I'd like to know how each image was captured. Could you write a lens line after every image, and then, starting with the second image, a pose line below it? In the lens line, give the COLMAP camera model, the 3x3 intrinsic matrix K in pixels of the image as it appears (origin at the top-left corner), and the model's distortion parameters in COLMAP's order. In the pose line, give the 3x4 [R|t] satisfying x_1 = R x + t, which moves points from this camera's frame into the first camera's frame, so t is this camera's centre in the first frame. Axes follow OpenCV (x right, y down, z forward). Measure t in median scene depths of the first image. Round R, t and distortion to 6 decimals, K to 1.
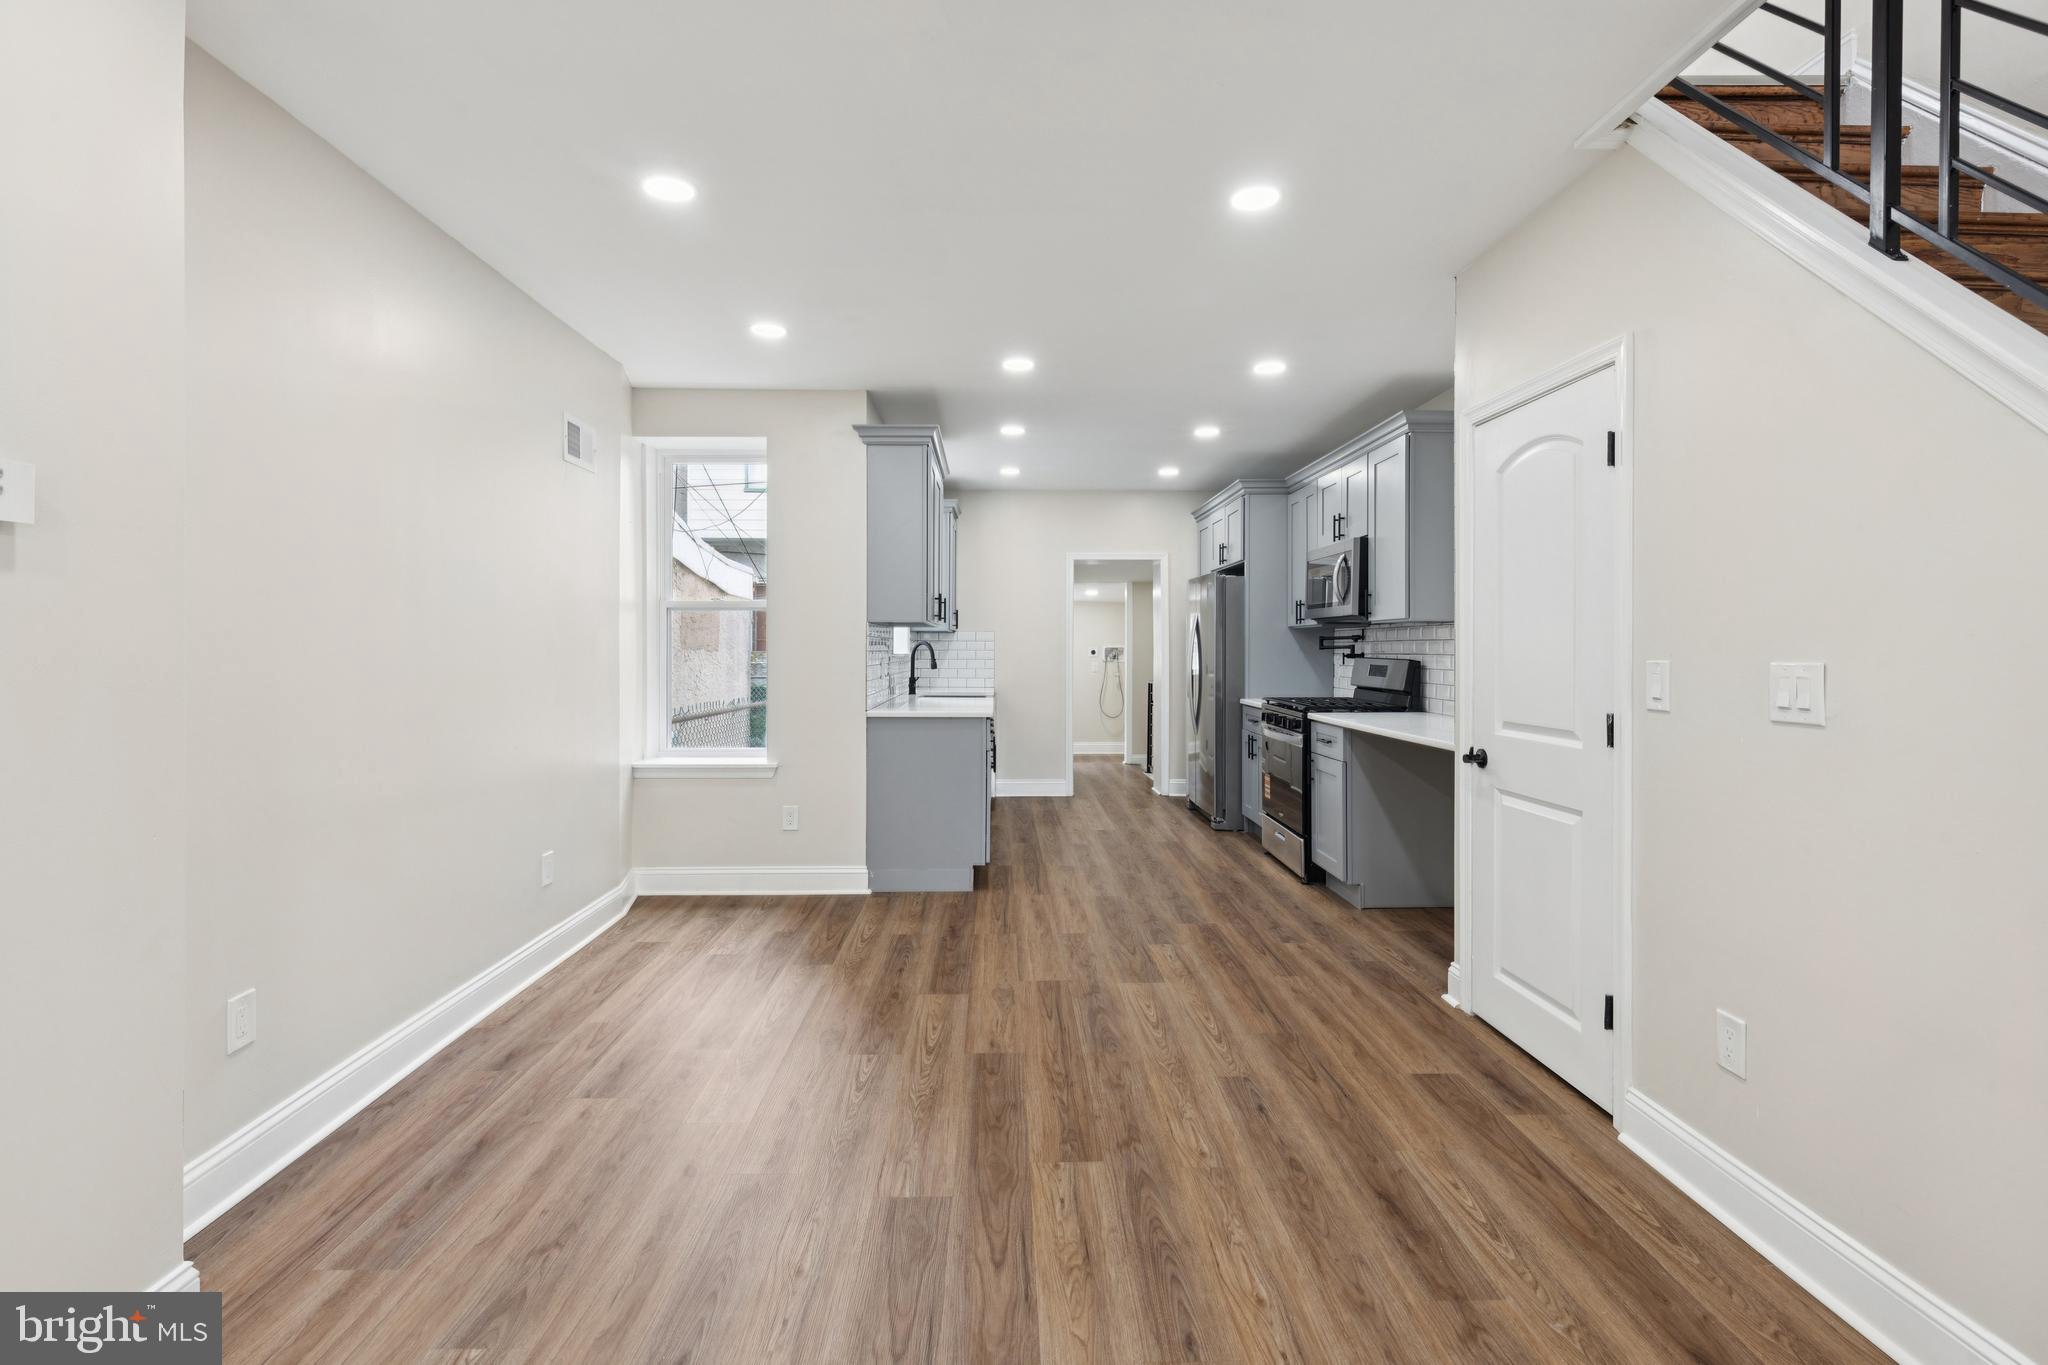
lens RADIAL K [[932.1, 0, 1017.4], [0, 932.1, 655.0], [0, 0, 1]] dist [0.009028, -0.000866]
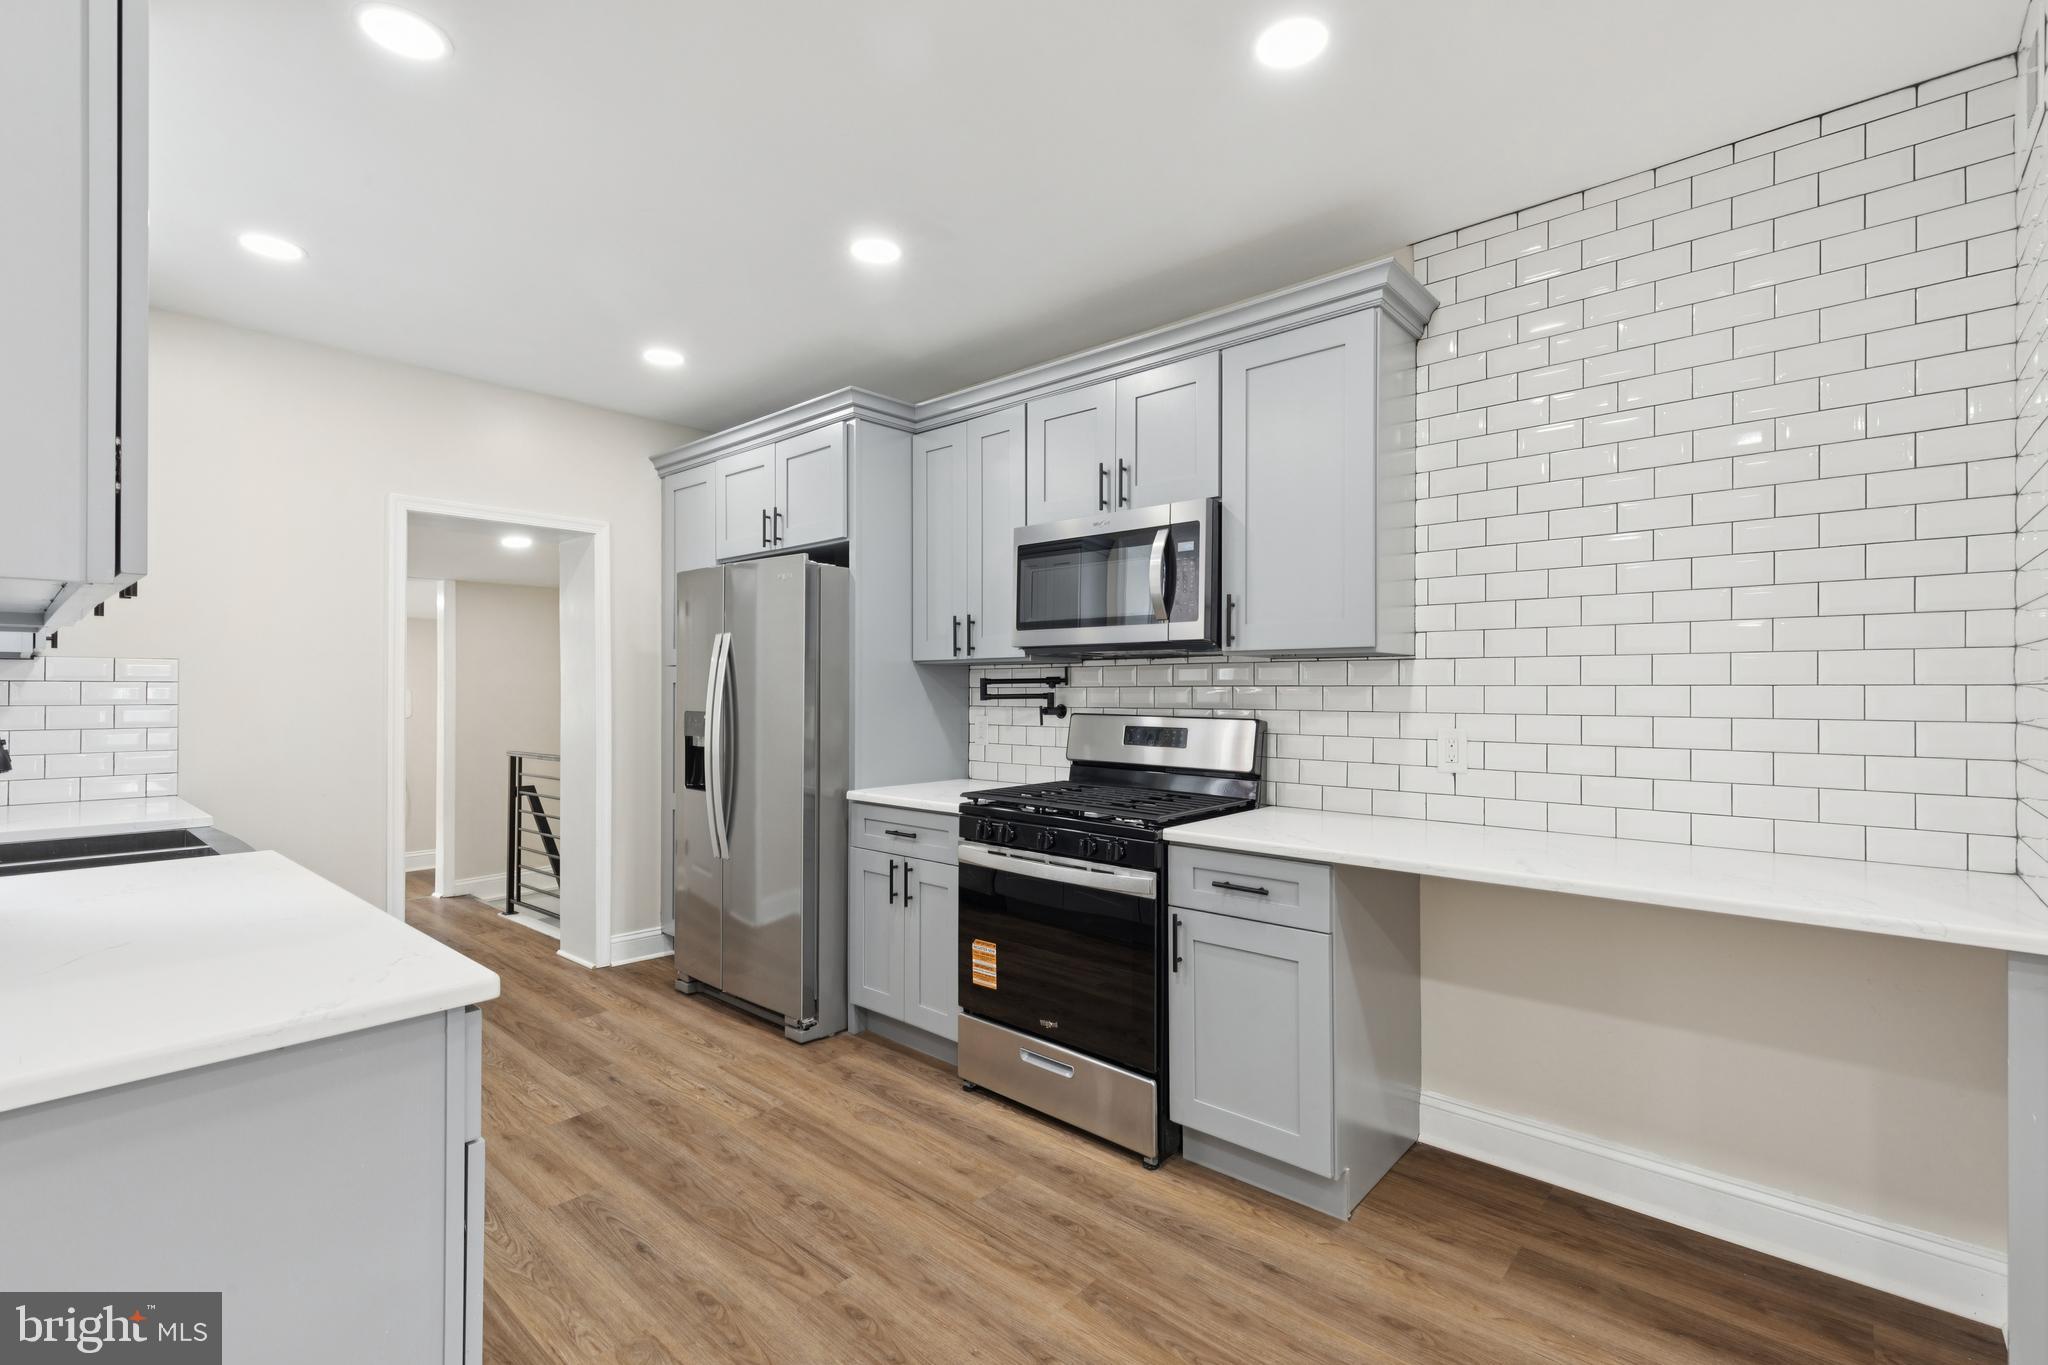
lens RADIAL K [[932.1, 0, 1019.0], [0, 932.1, 687.8], [0, 0, 1]] dist [0.009028, -0.000866]
pose [[0.688909, -0.001256, 0.724847, -0.105707], [0.005841, 0.999976, -0.003819, -0.012991], [-0.724824, 0.006865, 0.688899, 0.687760]]
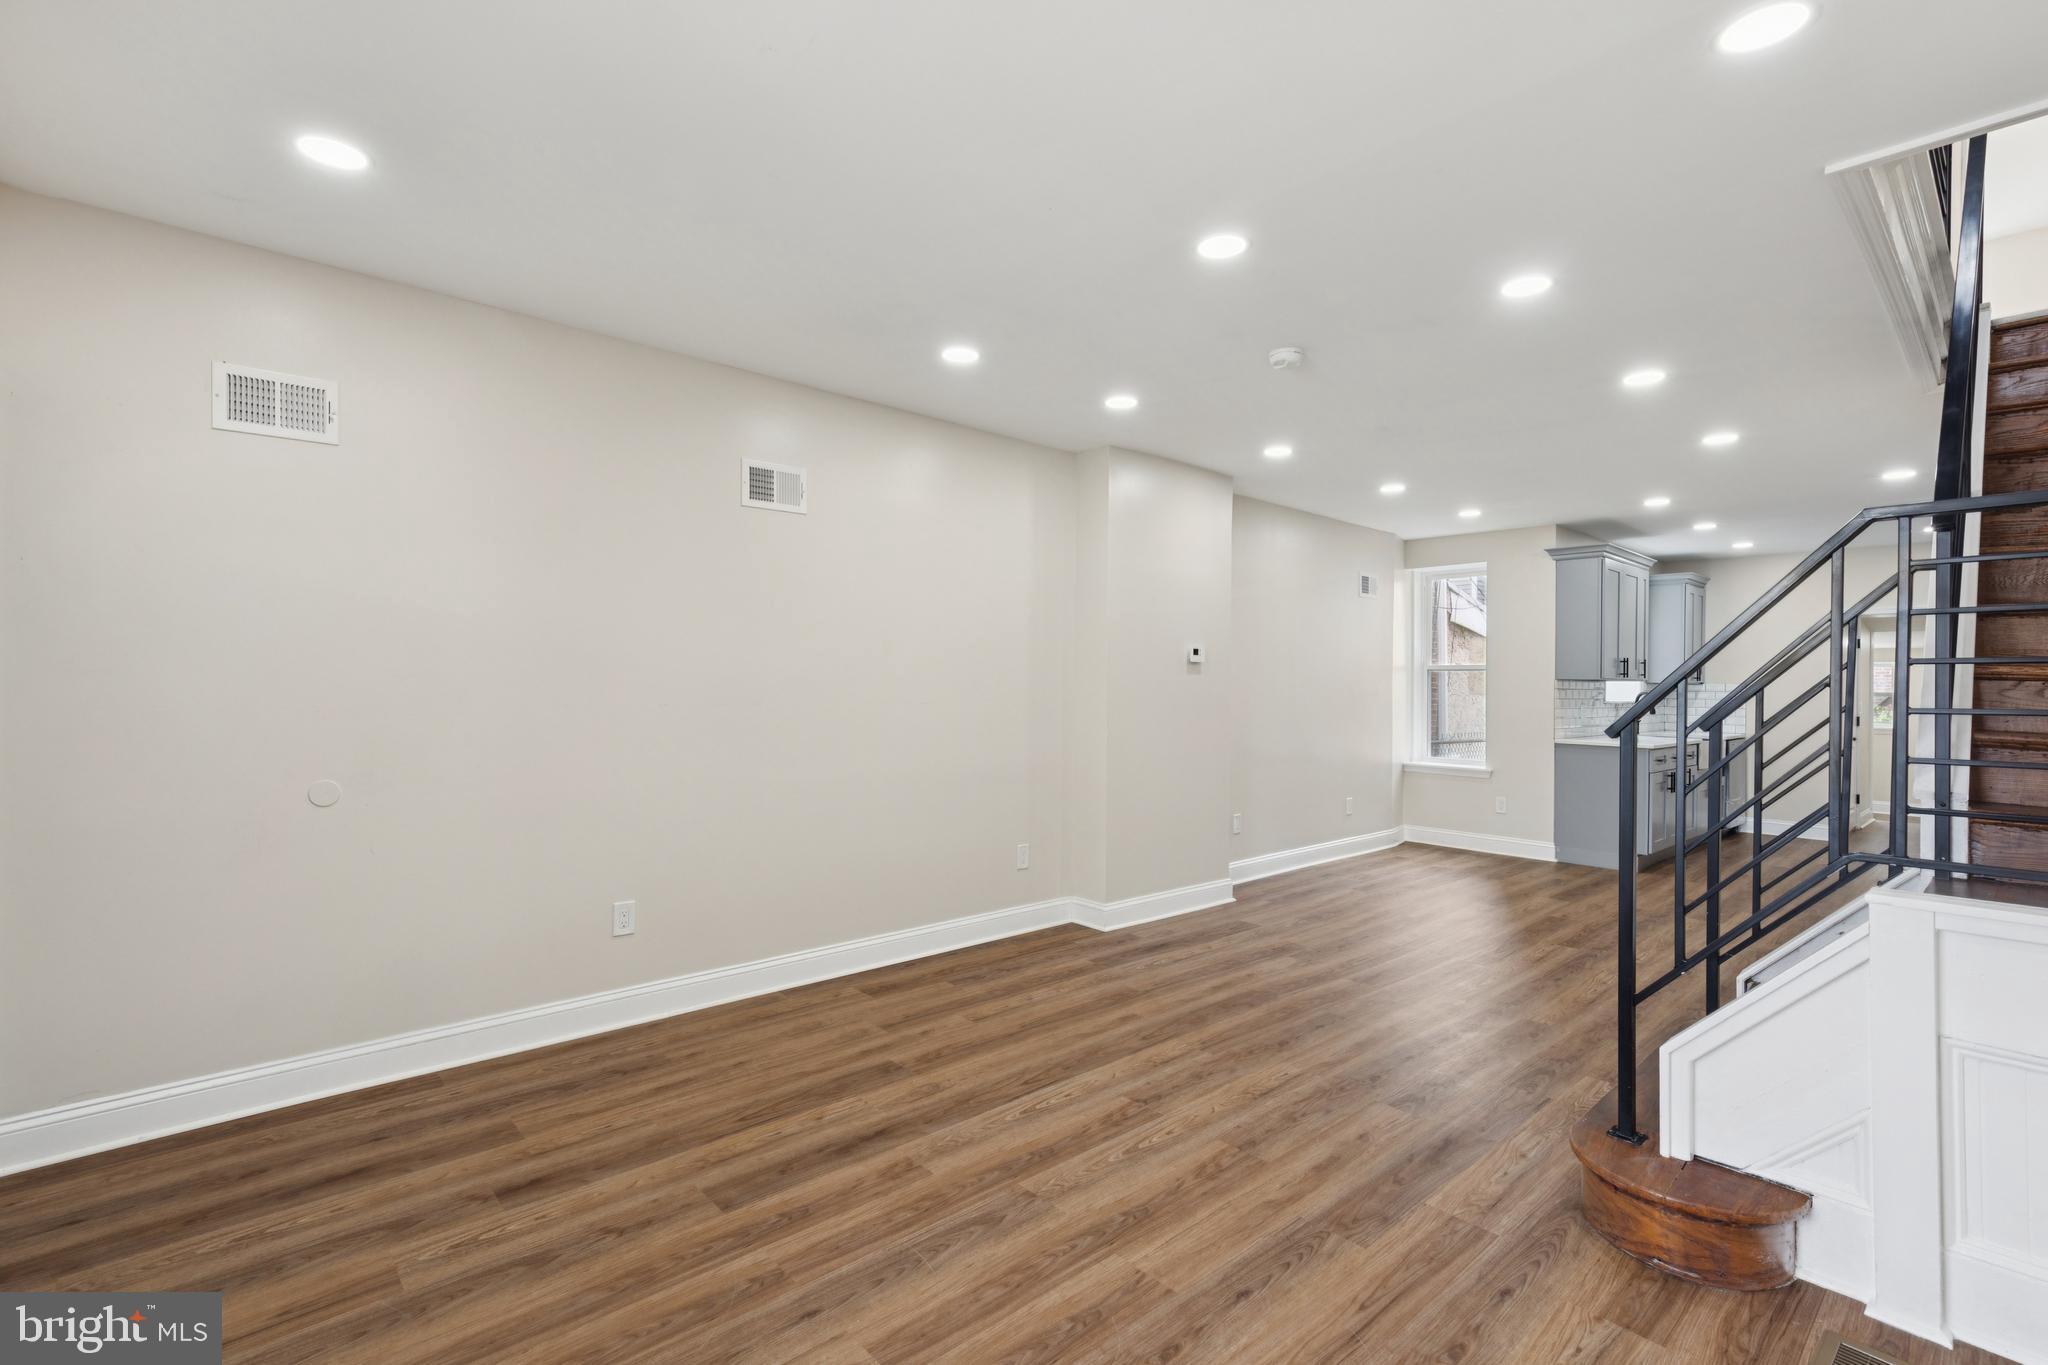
lens RADIAL K [[932.1, 0, 1018.9], [0, 932.1, 672.3], [0, 0, 1]] dist [0.009028, -0.000866]
pose [[0.655634, -0.002035, -0.755076, 0.381284], [-0.017447, 0.999689, -0.017843, -0.004656], [0.754877, 0.024872, 0.655394, -0.591989]]
